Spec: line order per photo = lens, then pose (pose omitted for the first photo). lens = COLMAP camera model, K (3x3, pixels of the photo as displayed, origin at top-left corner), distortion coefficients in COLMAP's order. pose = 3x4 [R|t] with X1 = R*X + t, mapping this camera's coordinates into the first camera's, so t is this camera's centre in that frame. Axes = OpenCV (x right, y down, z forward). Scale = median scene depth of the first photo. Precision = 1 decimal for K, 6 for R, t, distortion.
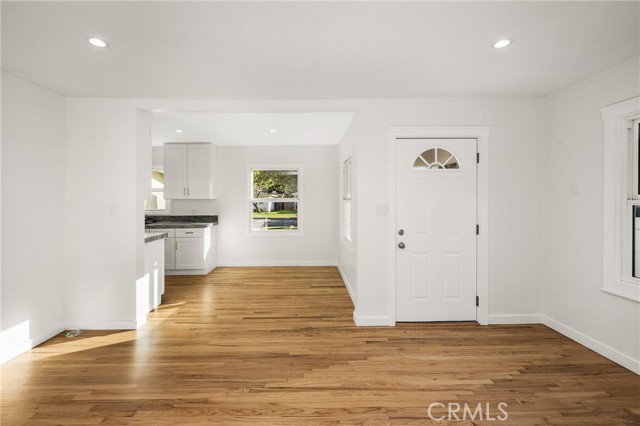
lens RADIAL K [[266.3, 0, 317.3], [0, 266.3, 202.9], [0, 0, 1]] dist [-0.000559, 0.000012]
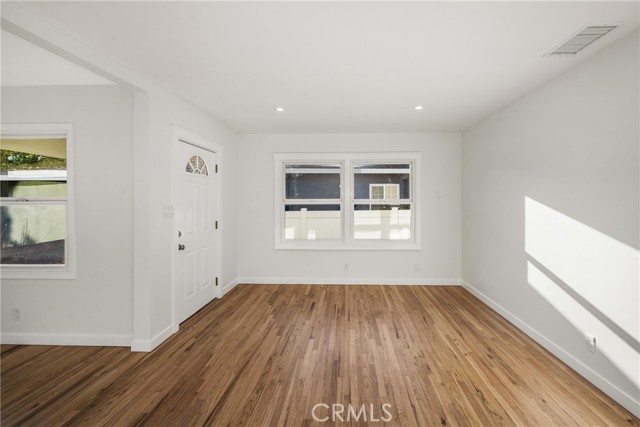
lens RADIAL K [[270.6, 0, 337.4], [0, 270.6, 197.6], [0, 0, 1]] dist [0.001673, 0.000304]
pose [[0.063936, 0.014762, 0.997845, -0.698438], [0.014268, 0.999775, -0.015705, -0.001115], [-0.997852, 0.015242, 0.063711, 0.361945]]
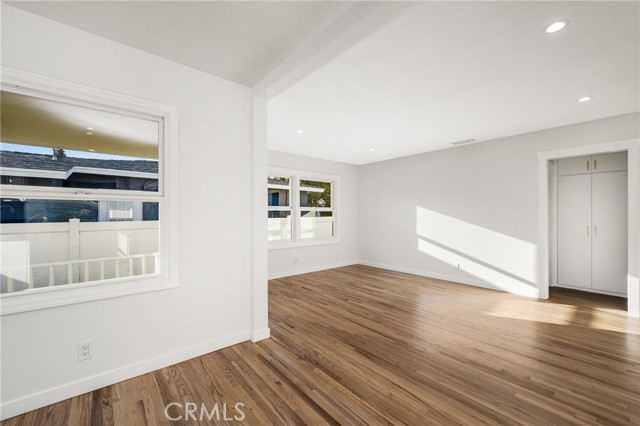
lens RADIAL K [[255.3, 0, 320.0], [0, 255.3, 213.0], [0, 0, 1]] dist [0.000099, 0.000130]
pose [[-0.614436, 0.010478, 0.788897, -0.678000], [0.013152, 0.999909, -0.003037, 0.042525], [-0.788857, 0.008509, -0.614518, 1.448602]]
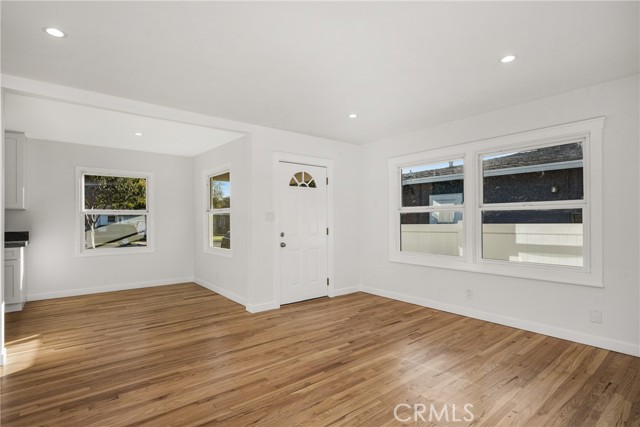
lens RADIAL K [[309.4, 0, 306.6], [0, 309.4, 217.1], [0, 0, 1]] dist [0.002622, 0.000450]
pose [[0.805605, 0.004123, 0.592439, -0.502448], [0.011082, 0.999696, -0.022026, 0.064370], [-0.592350, 0.024310, 0.805314, -0.289689]]
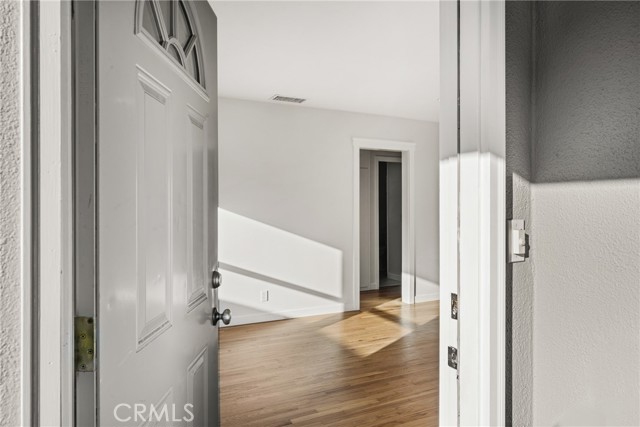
lens RADIAL K [[442.7, 0, 319.3], [0, 442.7, 203.7], [0, 0, 1]] dist [0.002120, 0.000524]
pose [[-0.908011, 0.004465, -0.418923, 0.633869], [-0.002503, 0.999868, 0.016082, -0.003996], [0.418939, 0.015651, -0.907880, 1.430801]]
